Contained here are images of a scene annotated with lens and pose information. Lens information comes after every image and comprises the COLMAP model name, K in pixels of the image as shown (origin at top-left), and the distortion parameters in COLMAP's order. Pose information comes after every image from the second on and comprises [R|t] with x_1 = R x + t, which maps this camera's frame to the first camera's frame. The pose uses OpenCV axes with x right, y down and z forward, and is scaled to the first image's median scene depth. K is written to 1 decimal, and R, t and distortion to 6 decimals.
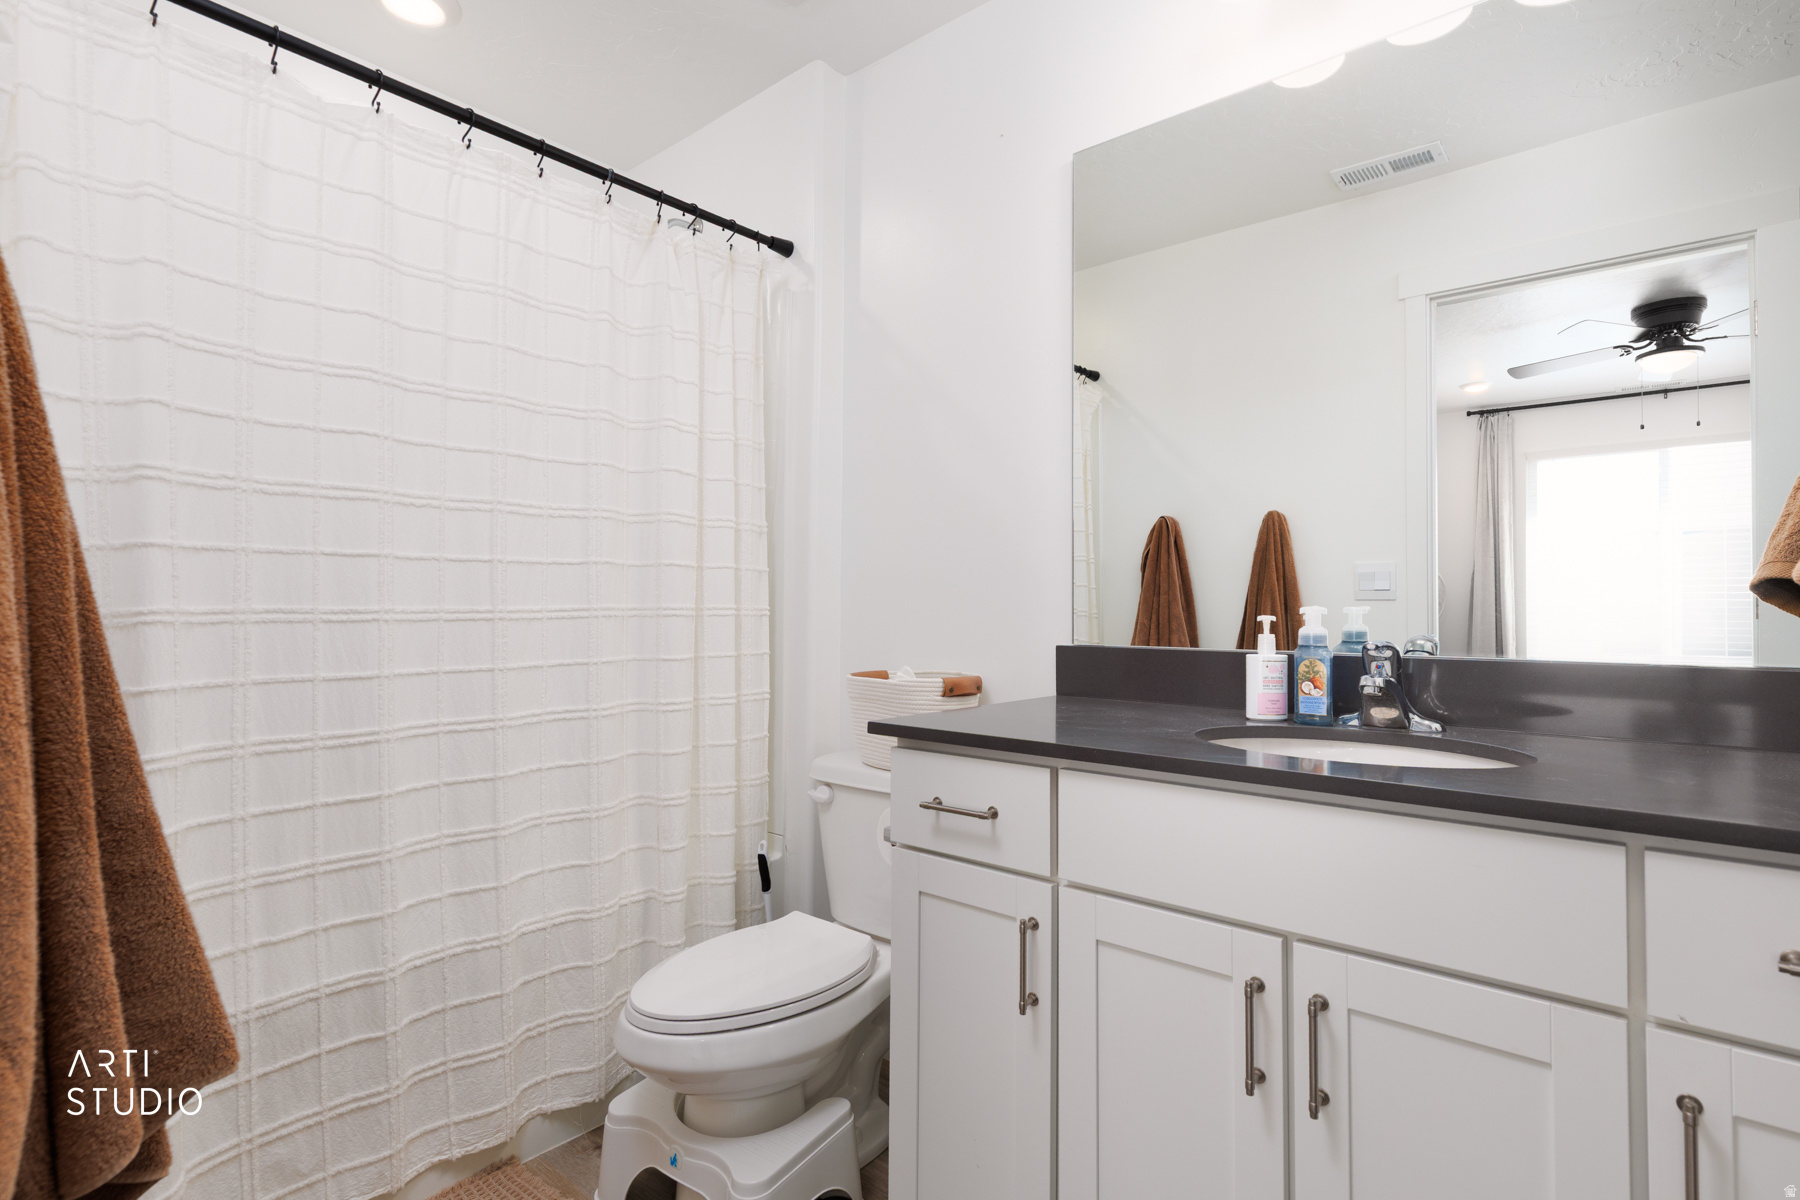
lens RADIAL K [[891.5, 0, 944.8], [0, 891.5, 590.5], [0, 0, 1]] dist [0.005027, 0.000148]
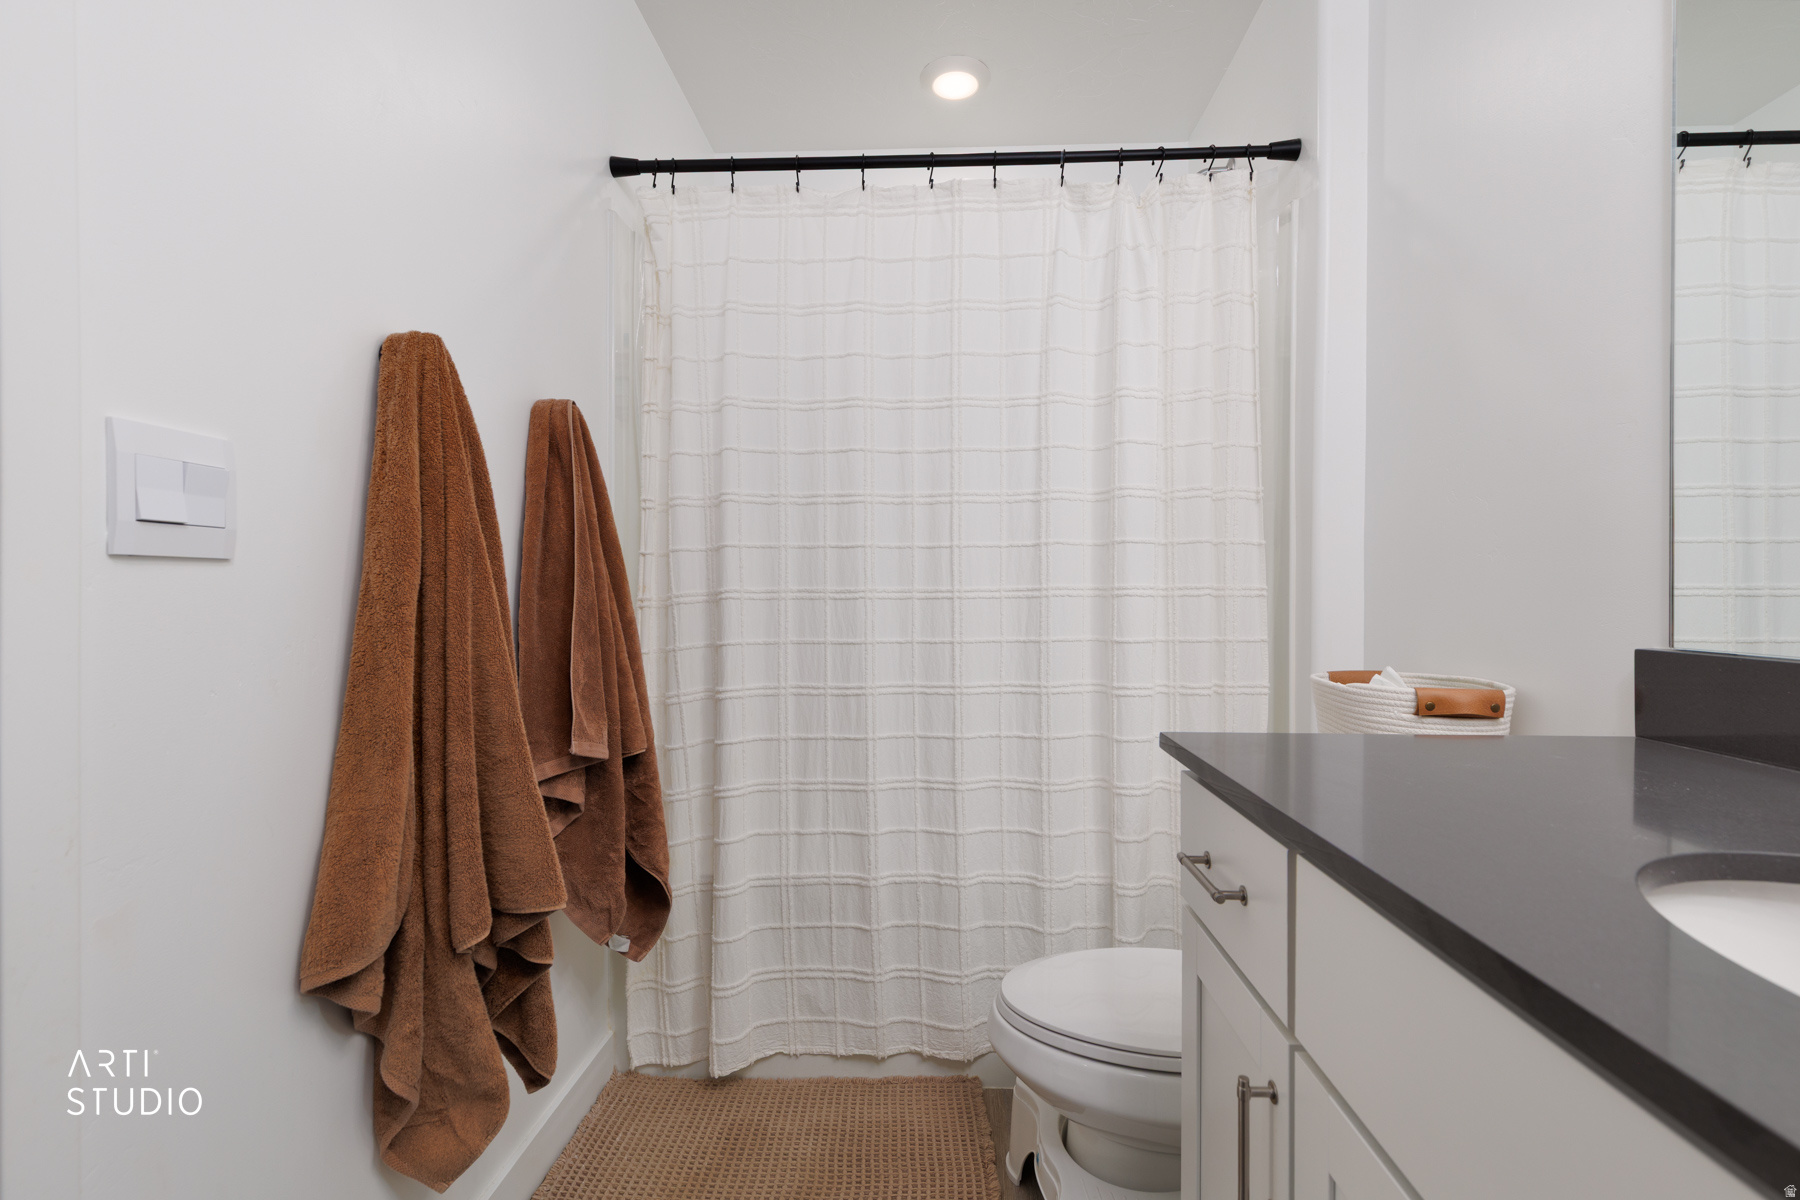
lens RADIAL K [[811.8, 0, 886.6], [0, 811.8, 596.0], [0, 0, 1]] dist [0.010489, -0.002504]
pose [[0.589059, 0.001183, -0.808089, 0.301658], [0.016775, 0.999766, 0.013692, 0.015397], [0.807916, -0.021621, 0.588901, 0.353350]]
